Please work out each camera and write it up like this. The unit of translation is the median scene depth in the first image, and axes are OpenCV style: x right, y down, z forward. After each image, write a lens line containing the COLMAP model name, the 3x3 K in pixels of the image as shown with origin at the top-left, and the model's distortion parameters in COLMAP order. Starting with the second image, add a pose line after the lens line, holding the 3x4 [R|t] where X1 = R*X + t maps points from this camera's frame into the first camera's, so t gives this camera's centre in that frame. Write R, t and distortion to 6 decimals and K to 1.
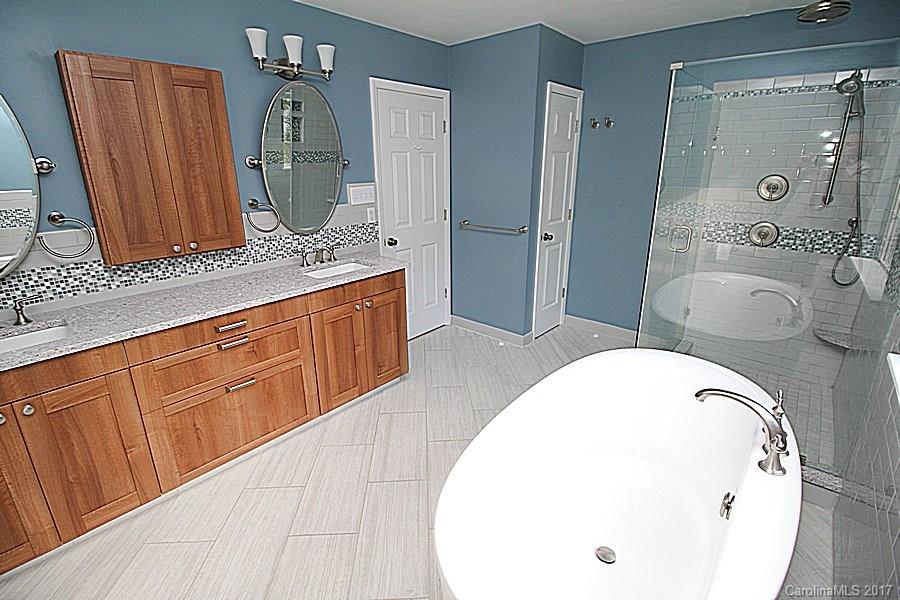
lens RADIAL K [[430.0, 0, 448.0], [0, 430.0, 297.2], [0, 0, 1]] dist [-0.002453, -0.004683]
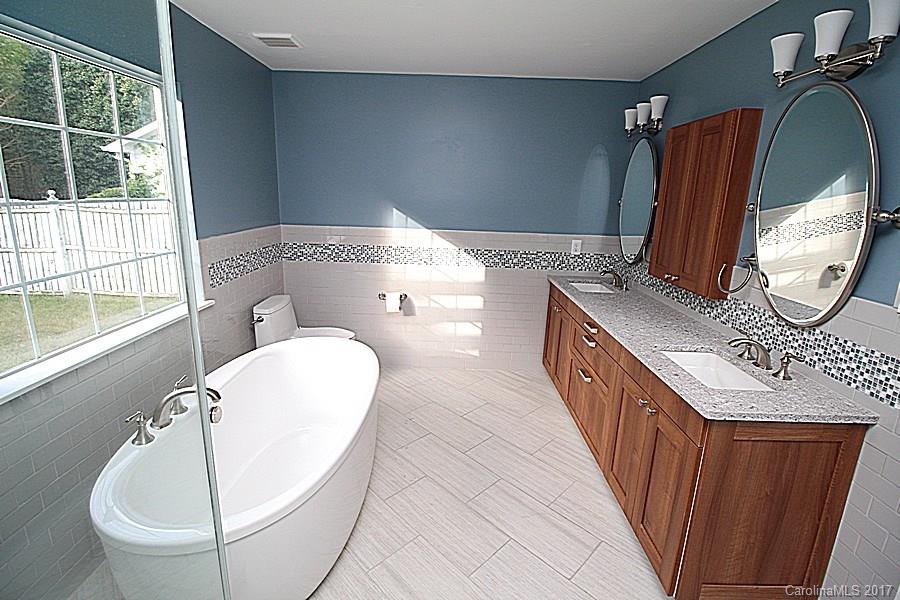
lens RADIAL K [[430.0, 0, 449.0], [0, 430.0, 295.7], [0, 0, 1]] dist [-0.002453, -0.004683]
pose [[-0.764759, 0.130134, -0.631038, 0.472764], [-0.221708, 0.866434, 0.447367, -0.381745], [0.604970, 0.482035, -0.633762, 1.173651]]
